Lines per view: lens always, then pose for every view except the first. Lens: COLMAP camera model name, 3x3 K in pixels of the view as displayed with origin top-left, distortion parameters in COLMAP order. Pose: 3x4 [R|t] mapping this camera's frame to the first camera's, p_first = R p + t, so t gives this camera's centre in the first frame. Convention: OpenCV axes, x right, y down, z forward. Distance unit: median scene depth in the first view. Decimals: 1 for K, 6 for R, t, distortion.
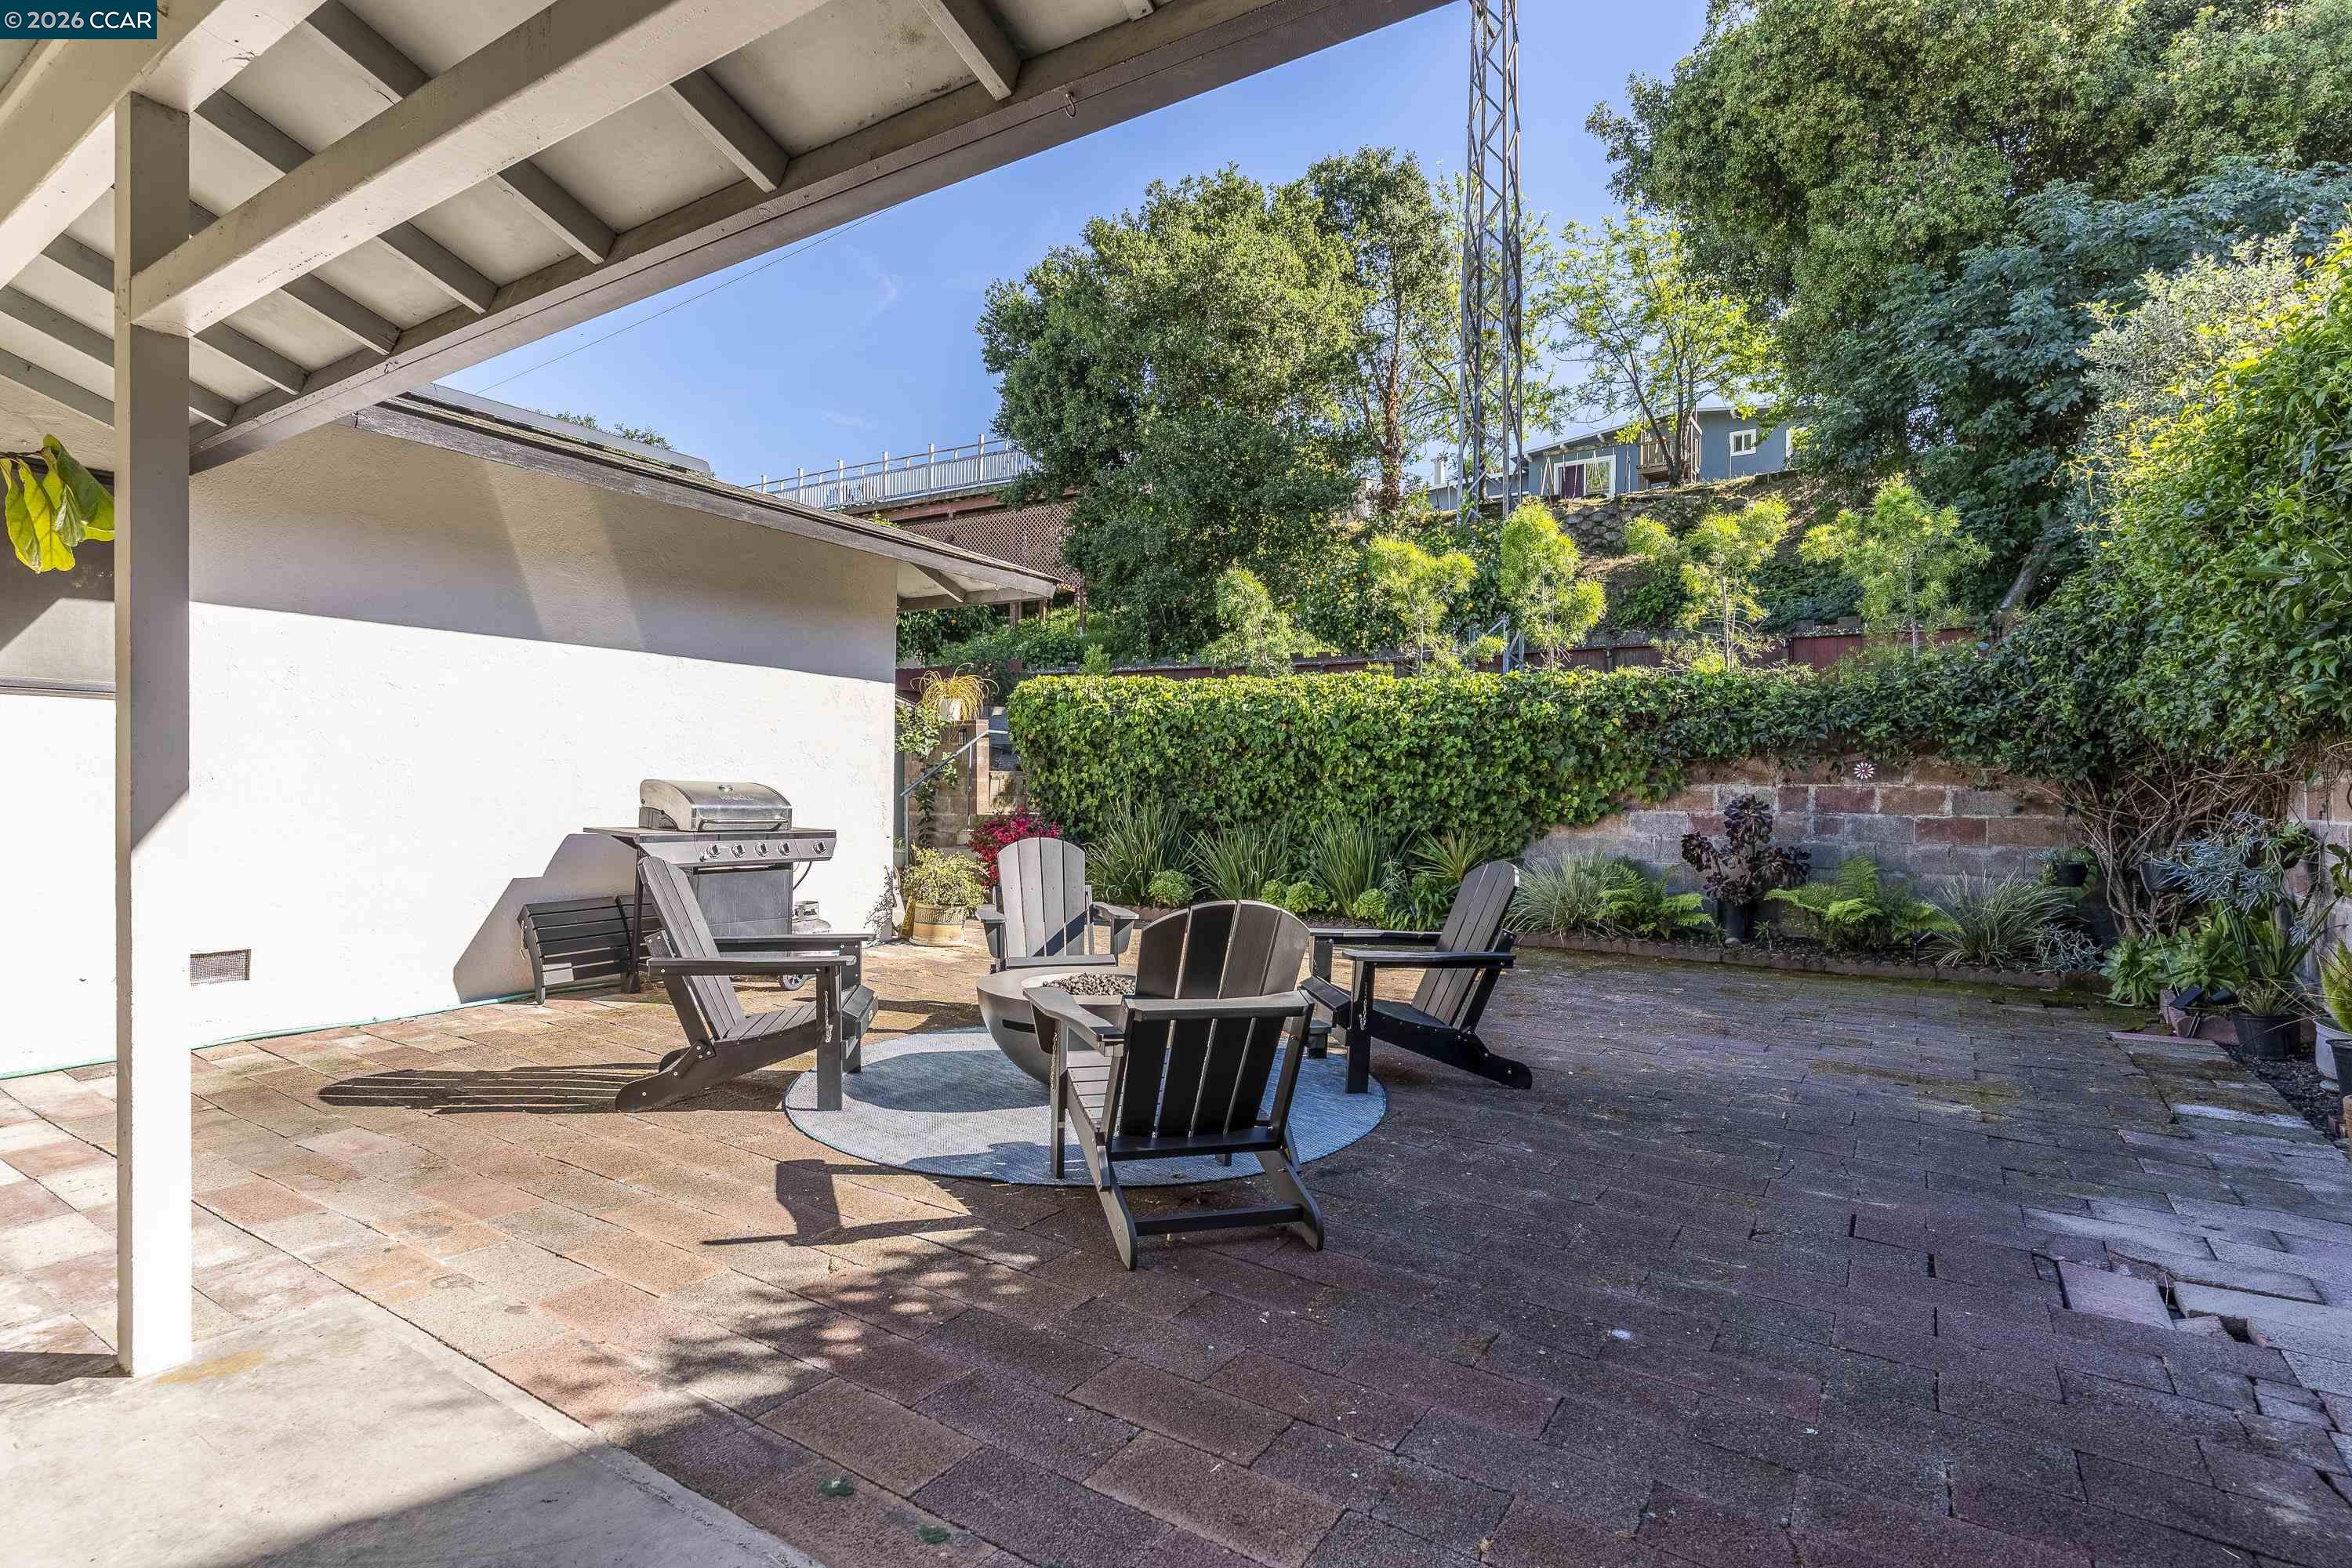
lens RADIAL K [[1121.2, 0, 1174.4], [0, 1121.2, 783.7], [0, 0, 1]] dist [0.000594, 0.006391]
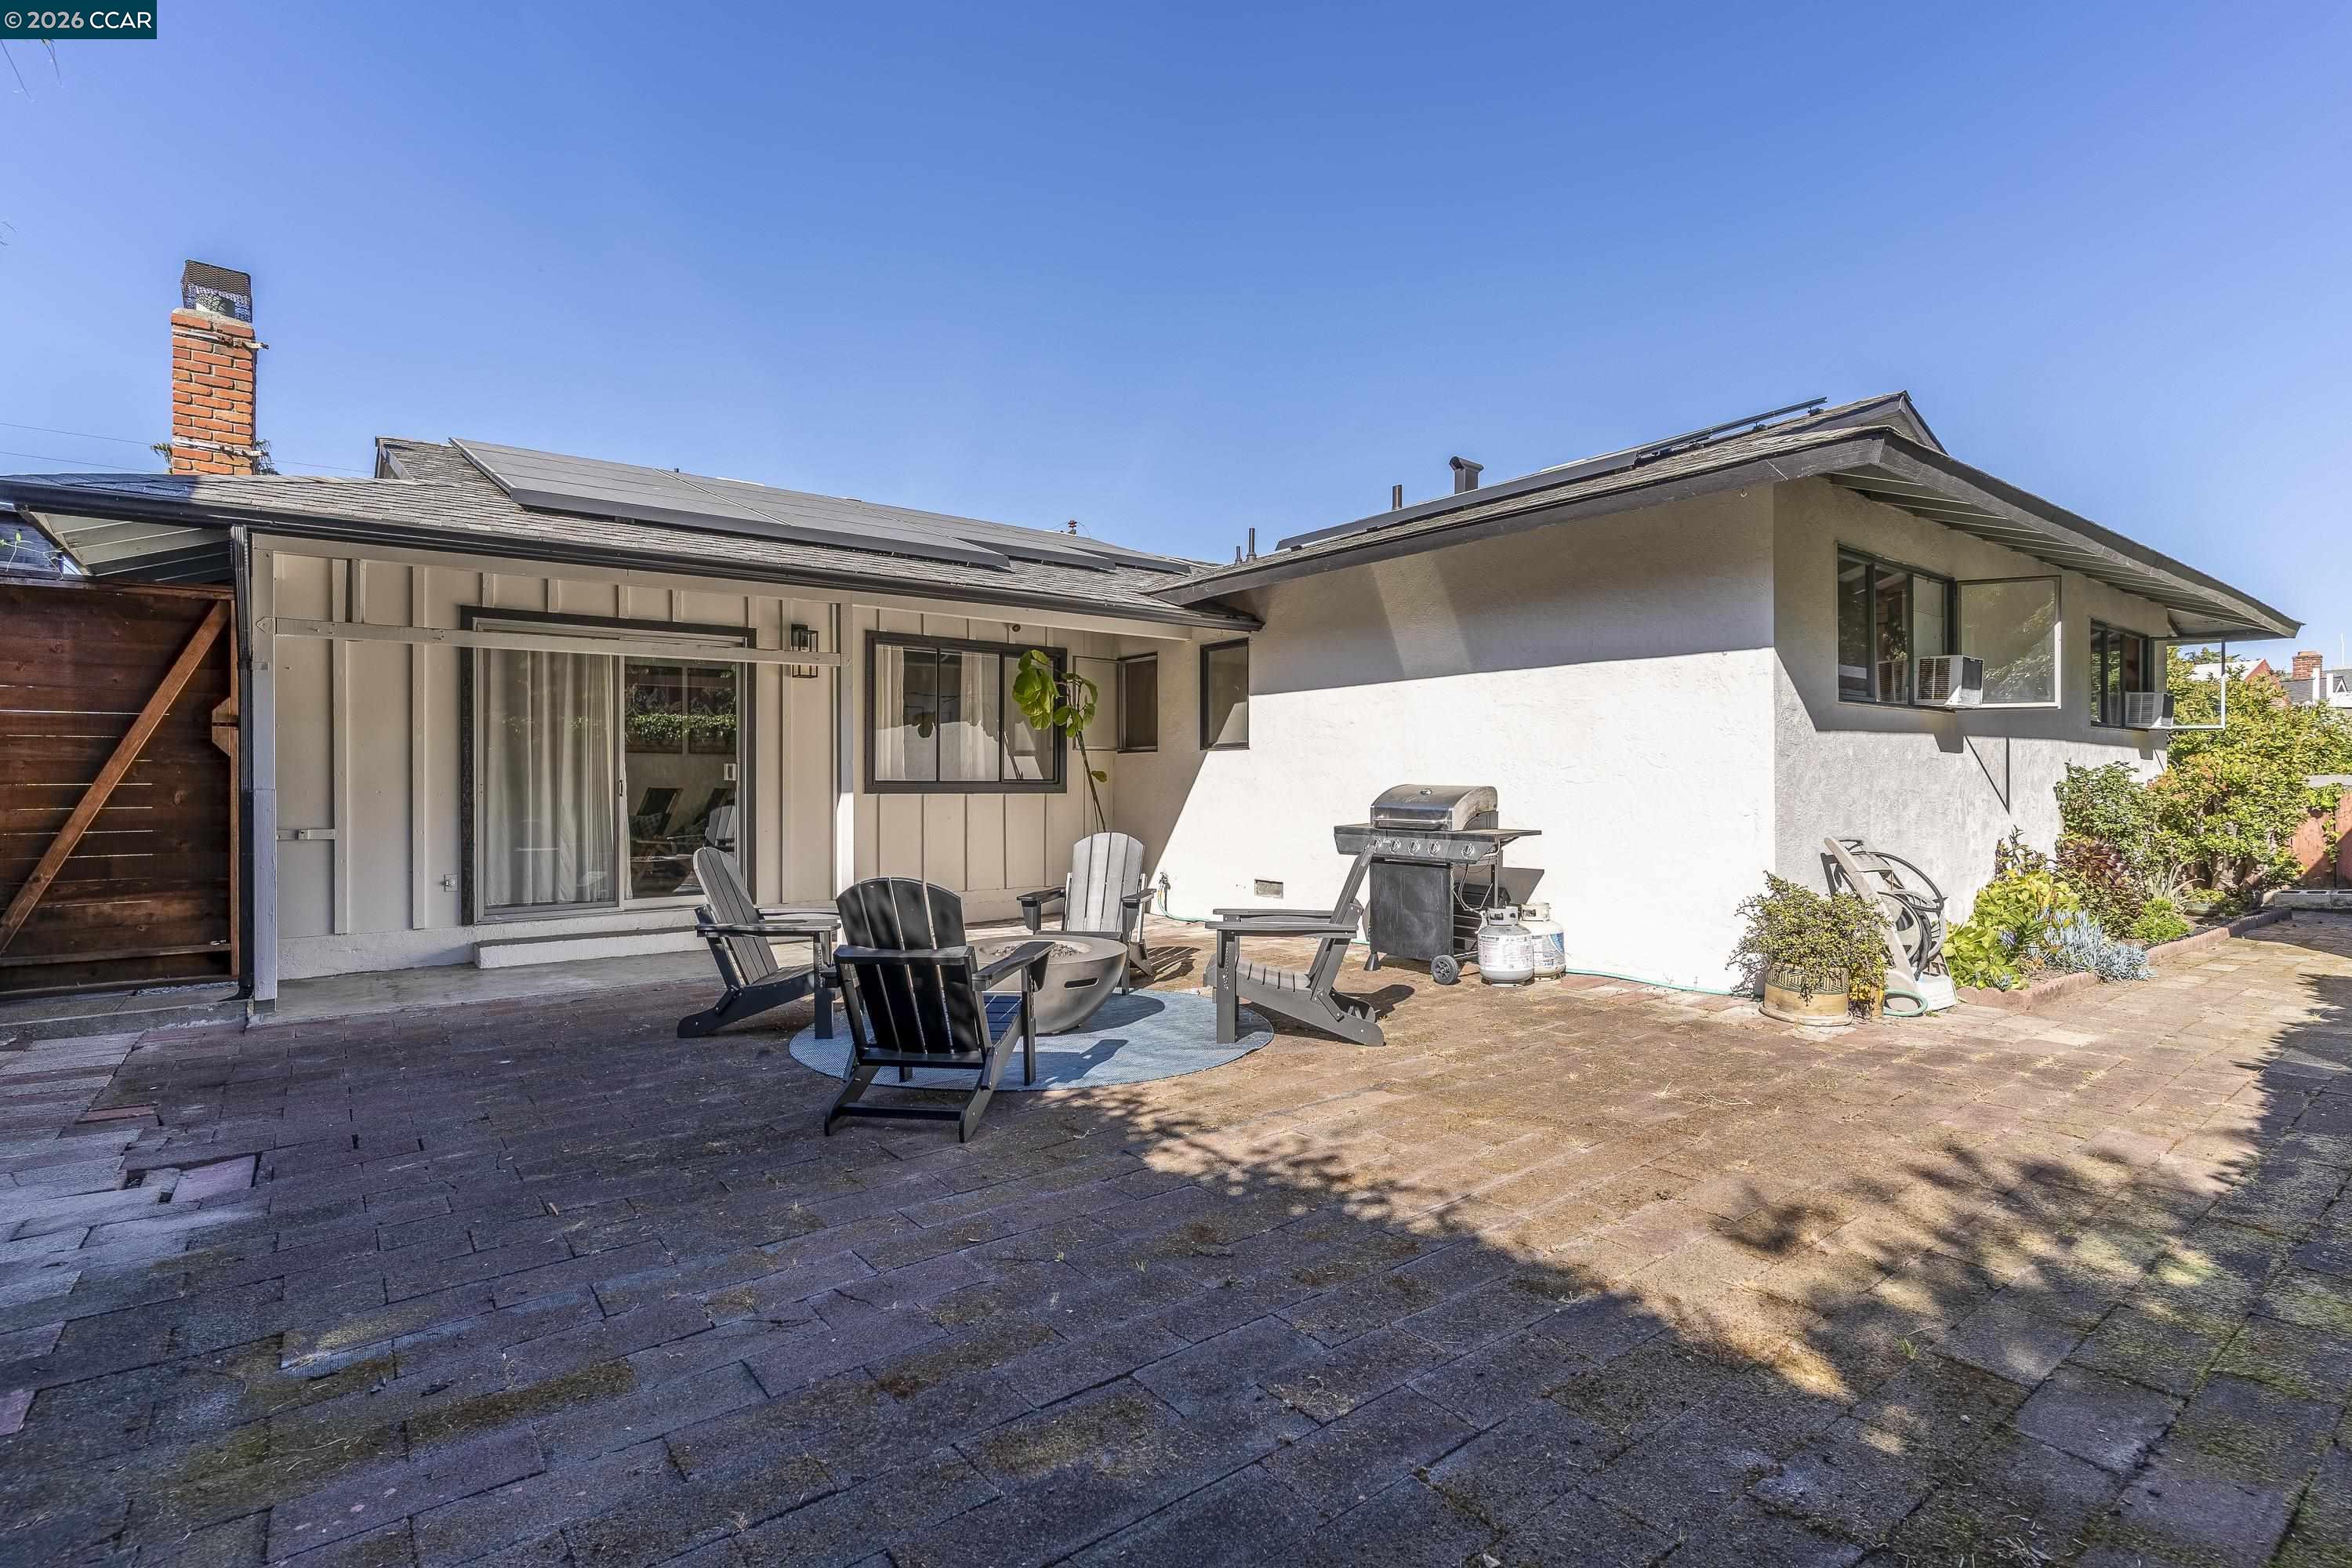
lens RADIAL K [[1121.2, 0, 1159.2], [0, 1121.2, 787.8], [0, 0, 1]] dist [0.000594, 0.006391]
pose [[-0.333874, 0.000039, -0.942618, 1.014389], [0.007250, 0.999971, -0.002526, 0.003029], [0.942590, -0.007677, -0.333864, 1.476484]]
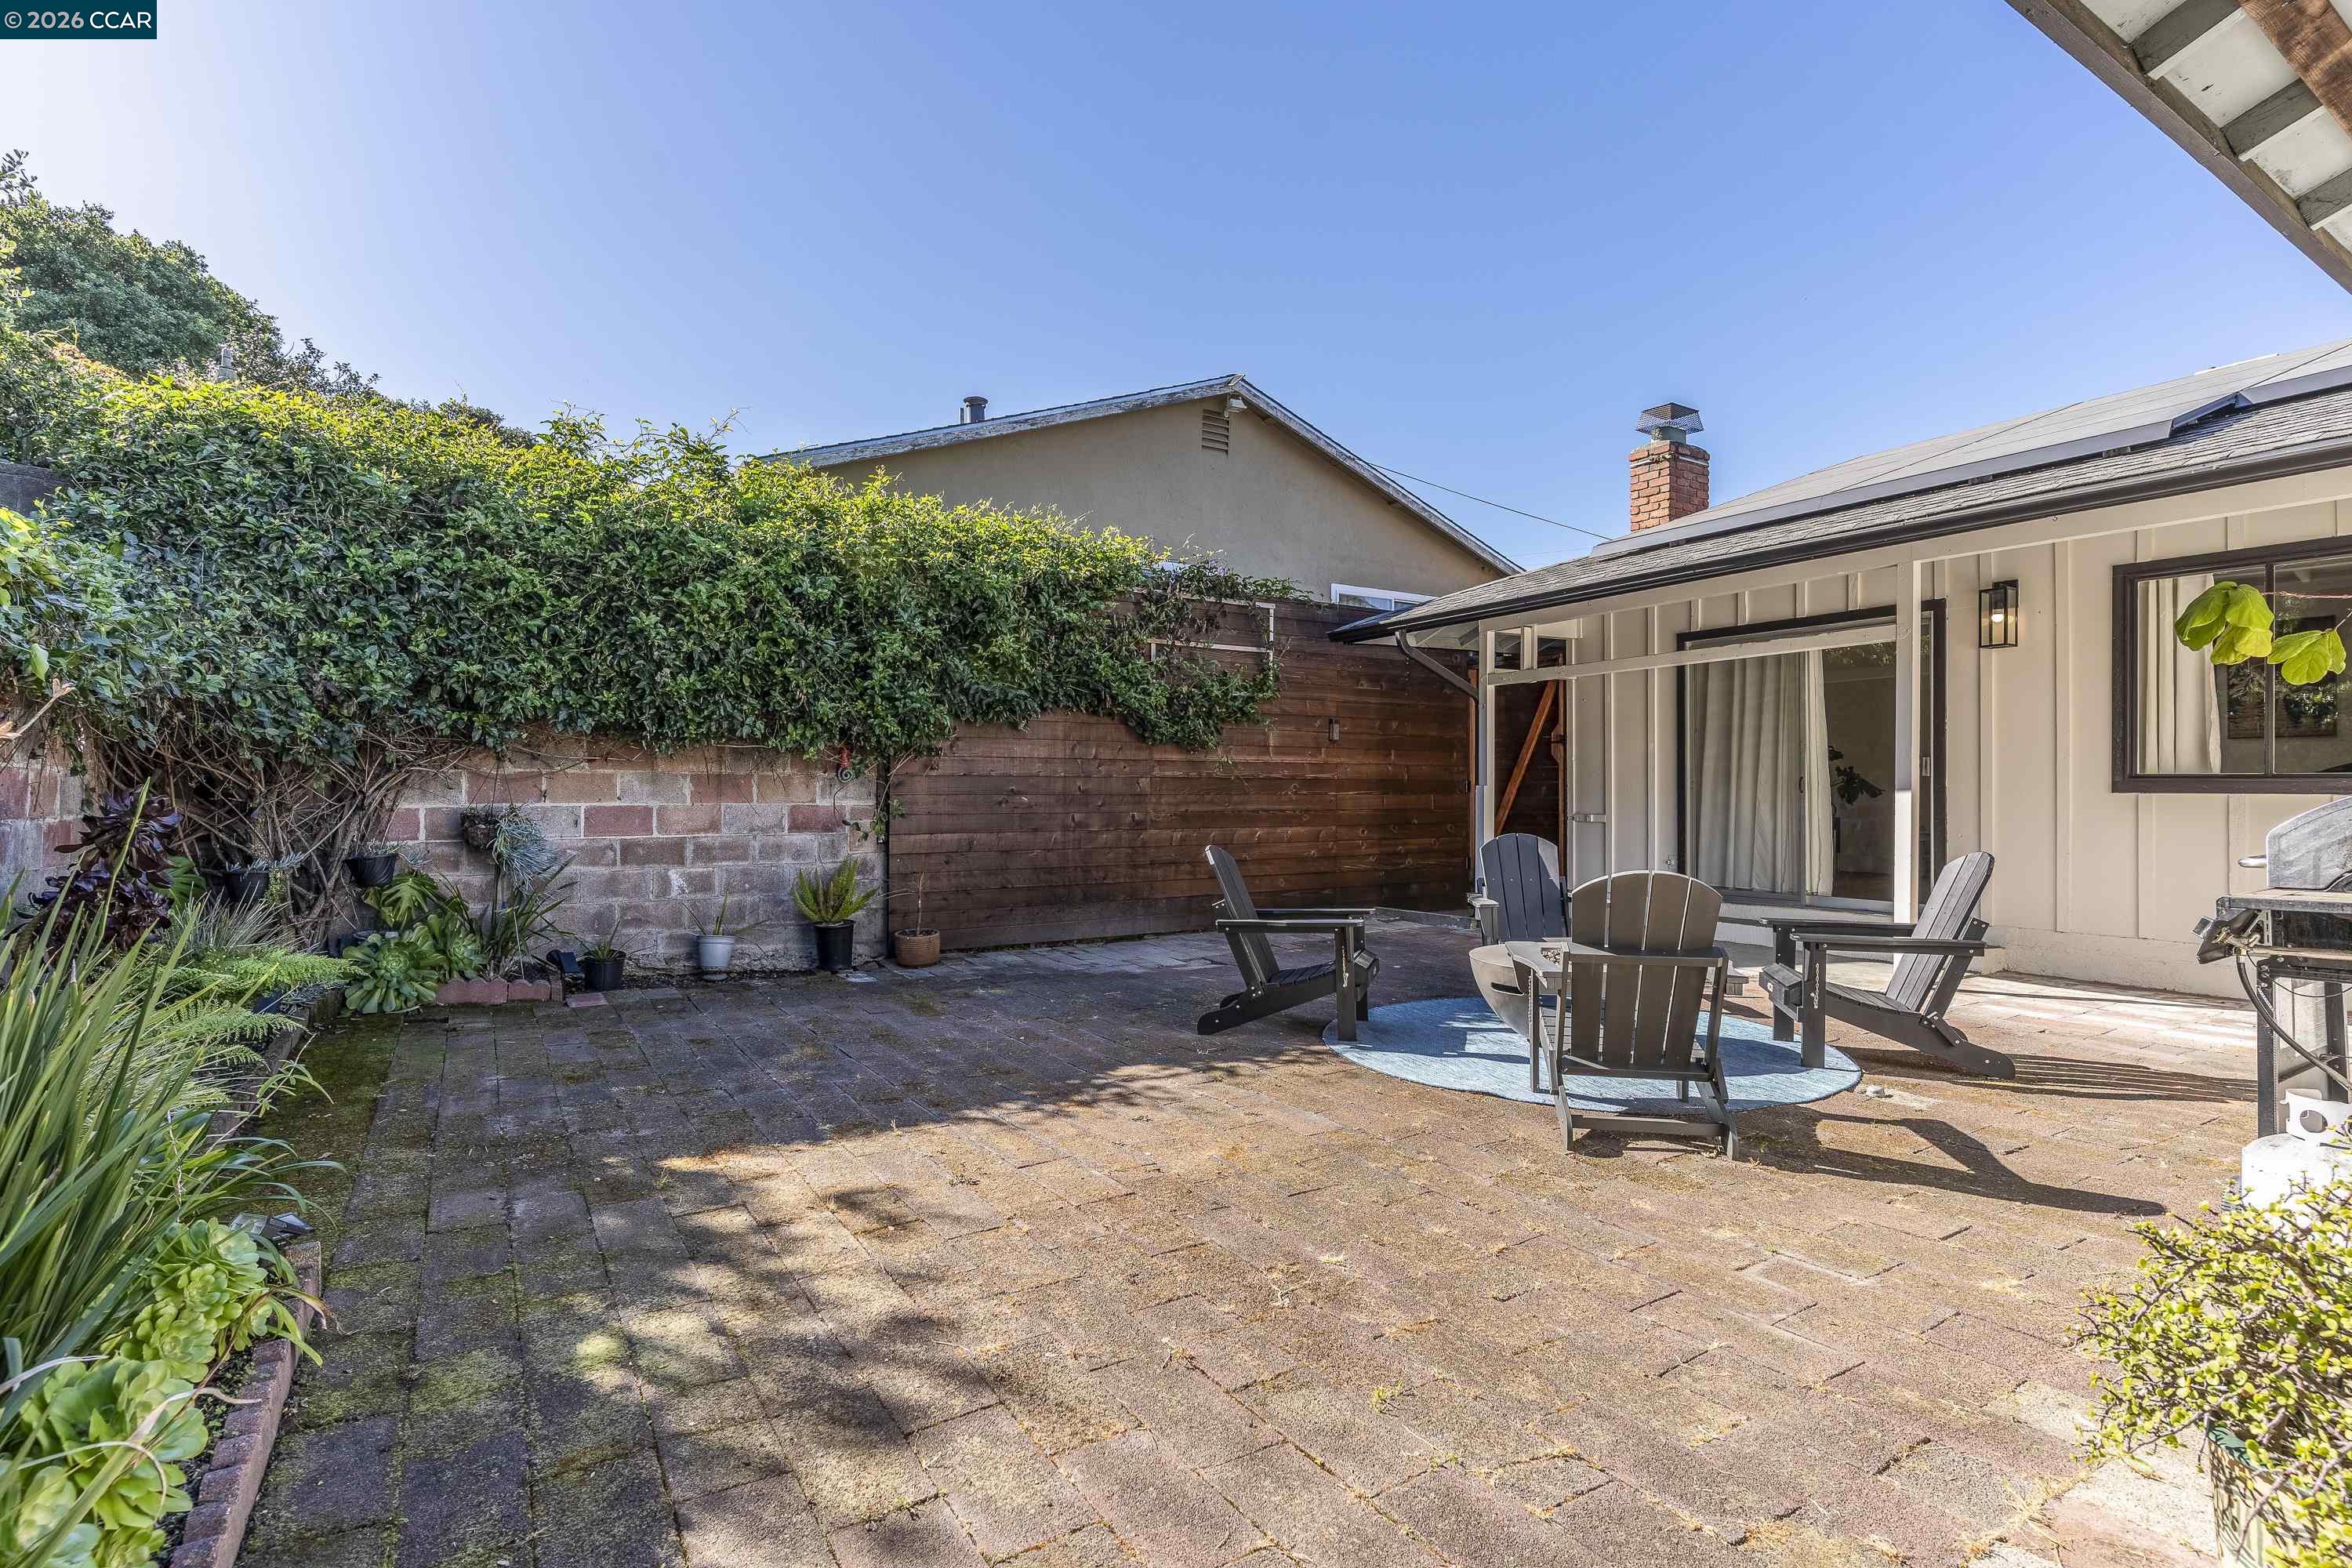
lens RADIAL K [[1121.2, 0, 1152.6], [0, 1121.2, 793.5], [0, 0, 1]] dist [0.000594, 0.006391]
pose [[-0.902127, -0.004783, 0.431444, -0.161904], [-0.004964, 0.999987, 0.000706, 0.009791], [-0.431442, -0.001505, -0.902139, 2.129232]]
